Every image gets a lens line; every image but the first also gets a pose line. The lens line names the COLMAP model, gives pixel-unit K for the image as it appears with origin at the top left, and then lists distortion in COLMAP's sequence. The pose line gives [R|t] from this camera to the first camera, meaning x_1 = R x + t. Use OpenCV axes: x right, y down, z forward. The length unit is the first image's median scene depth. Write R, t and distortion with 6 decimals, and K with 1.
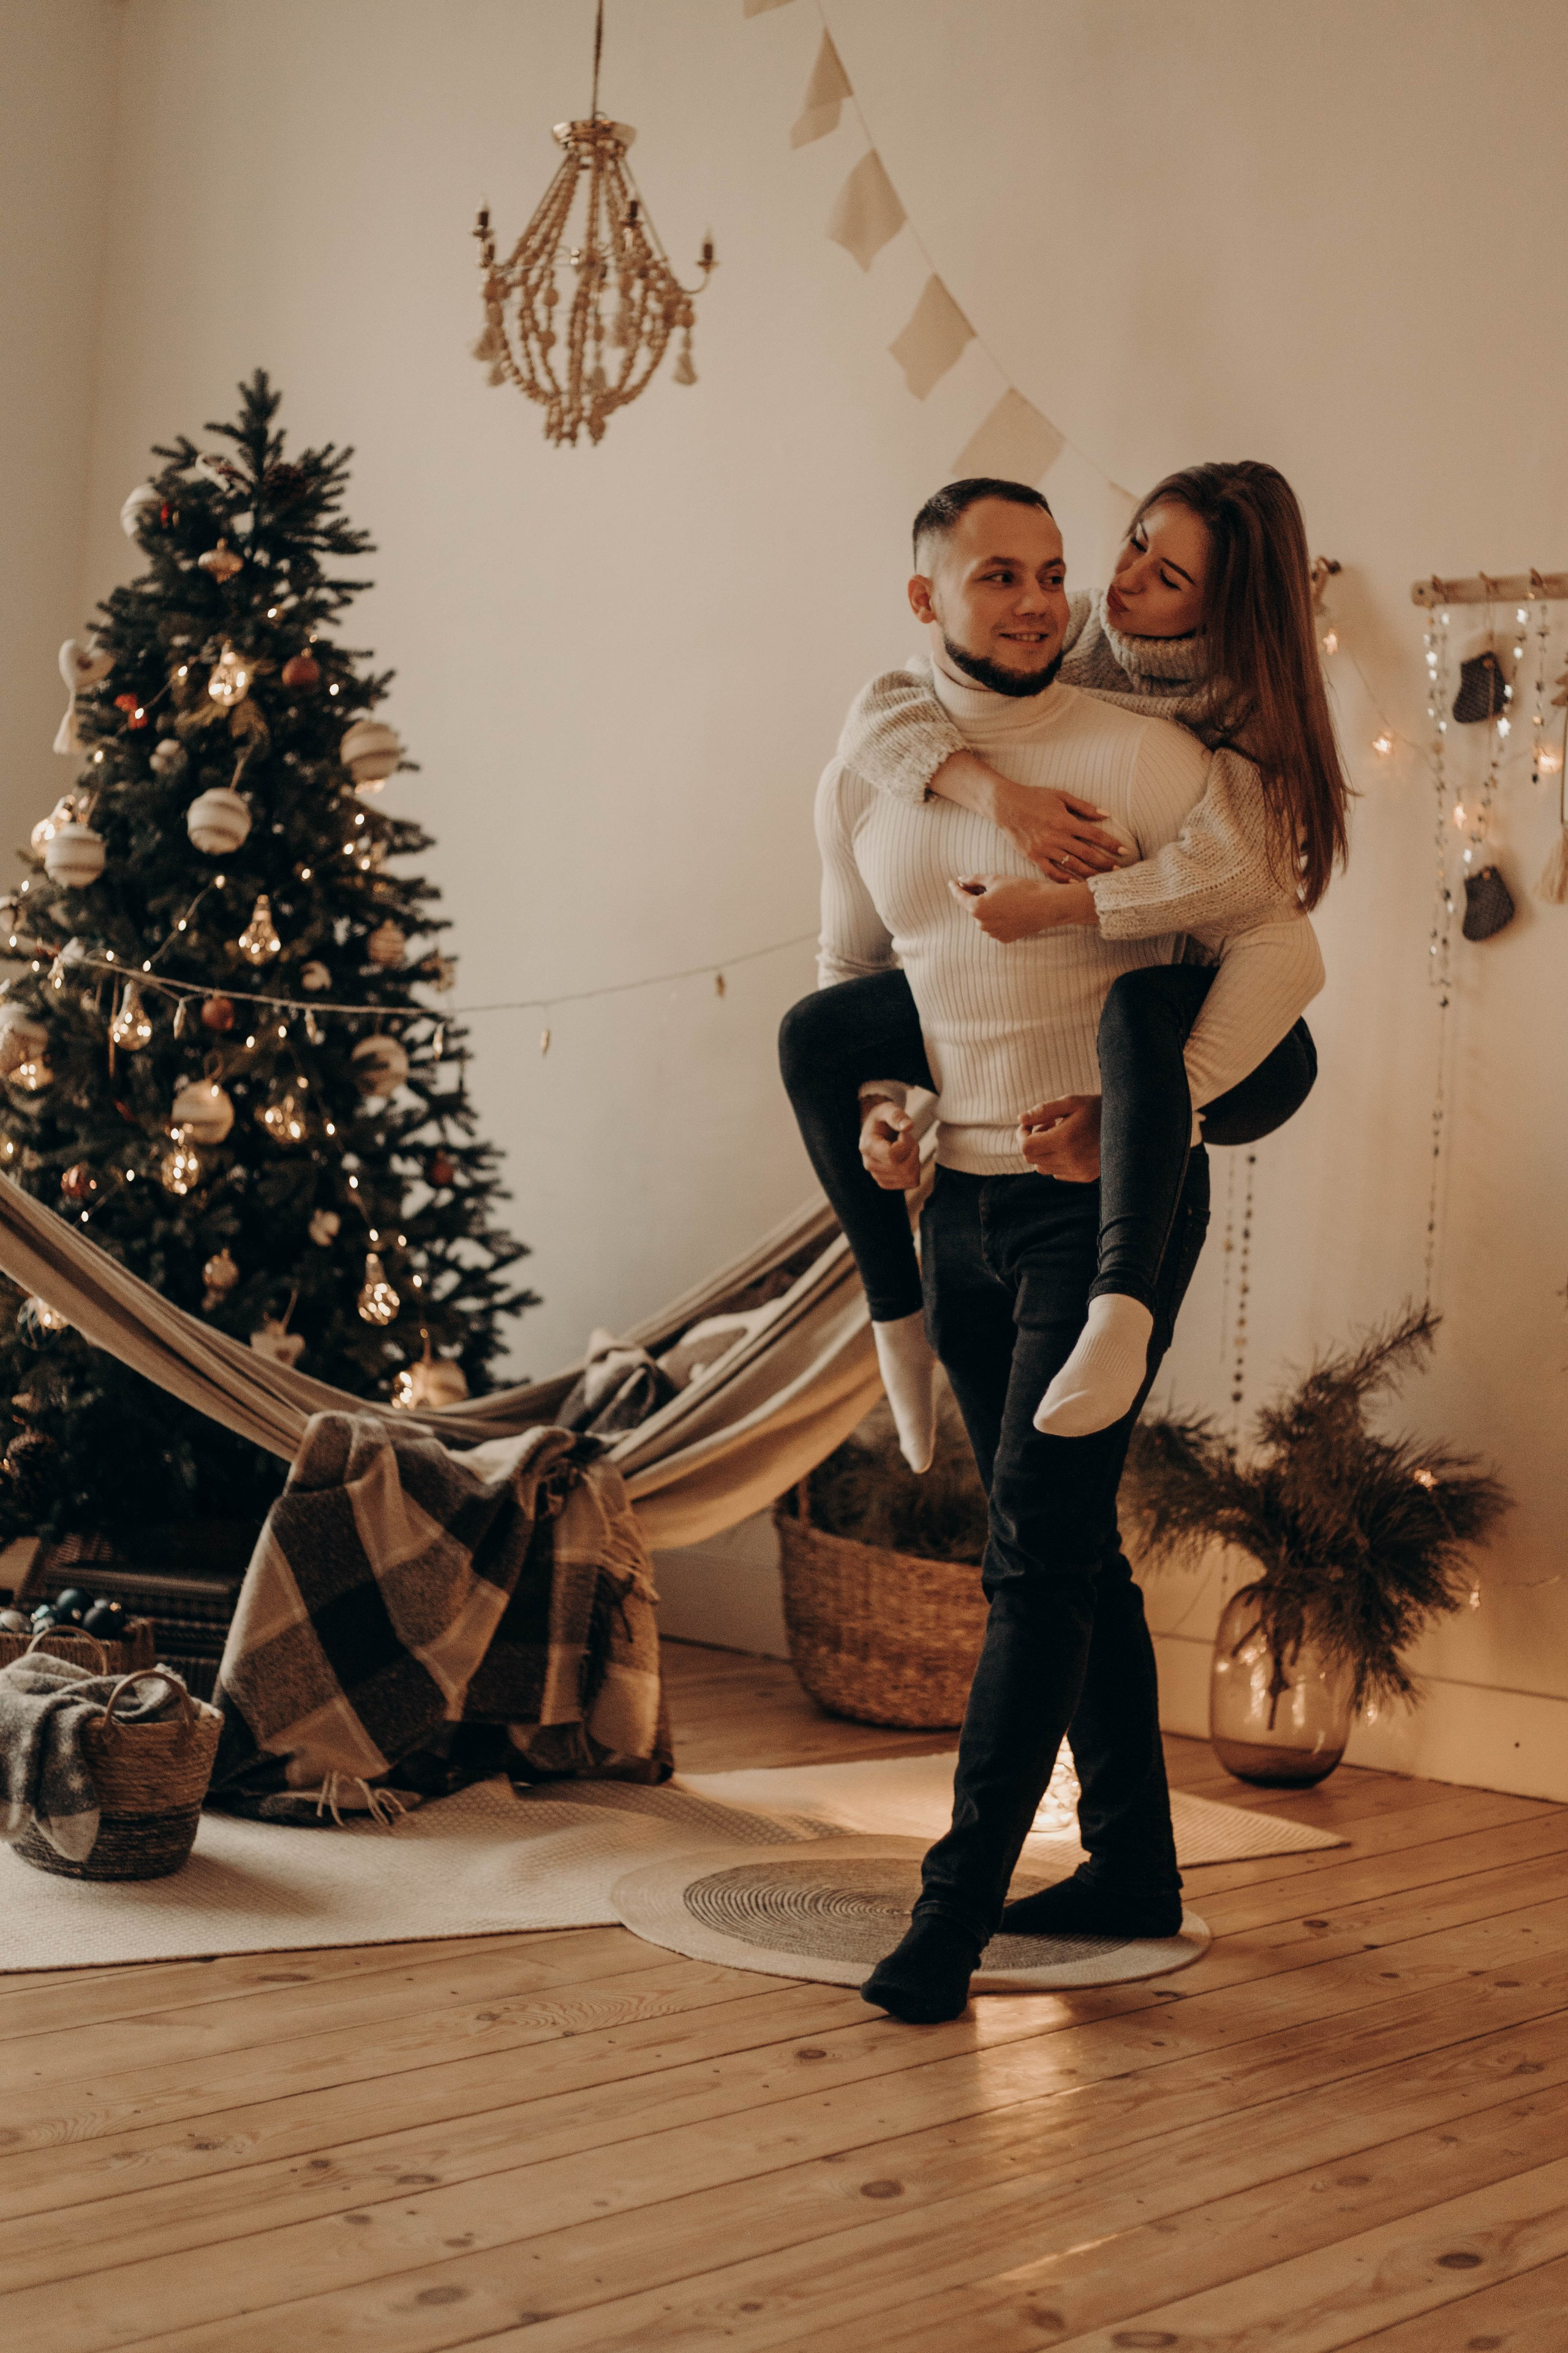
lens RADIAL K [[3579.2, 0, 783.5], [0, 3579.2, 1162.2], [0, 0, 1]] dist [-0.133828, 0.000000]
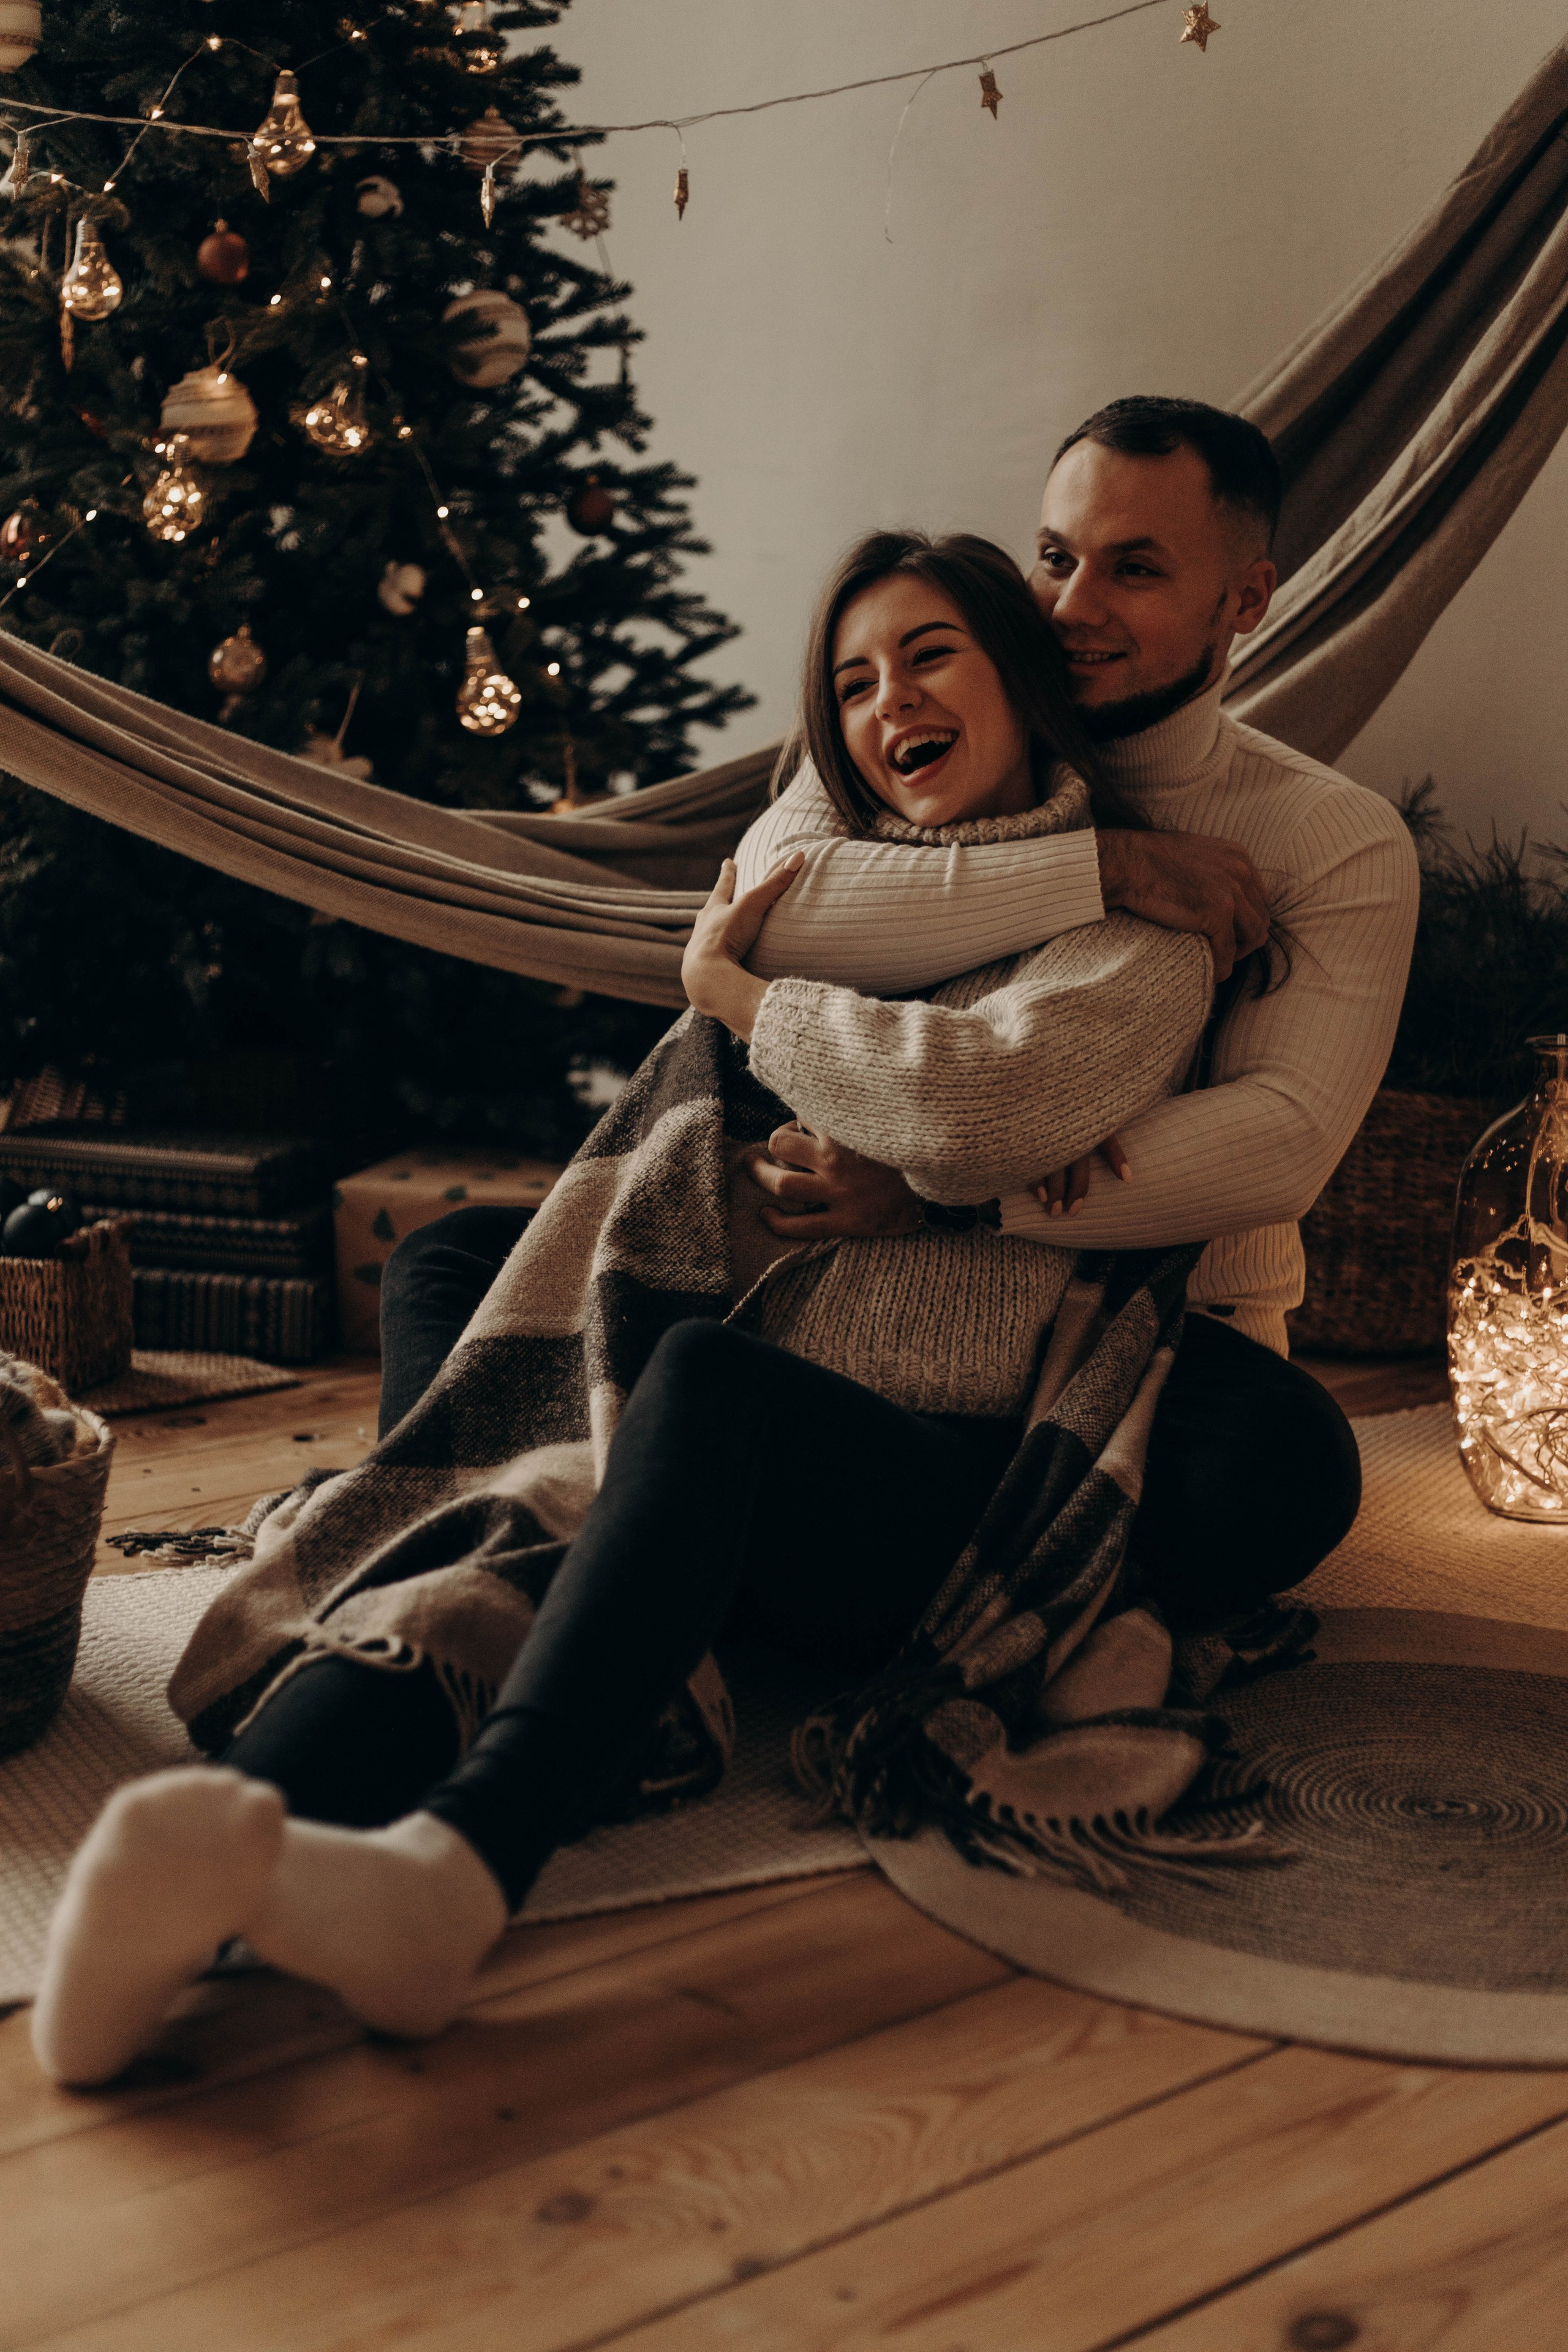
lens RADIAL K [[3578.0, 0, 771.7], [0, 3578.0, 1170.9], [0, 0, 1]] dist [-0.133828, 0.000000]
pose [[0.996041, -0.021438, -0.086275, -0.010944], [0.033710, 0.989090, 0.143404, 0.032132], [0.082260, -0.145744, 0.985897, 0.365668]]
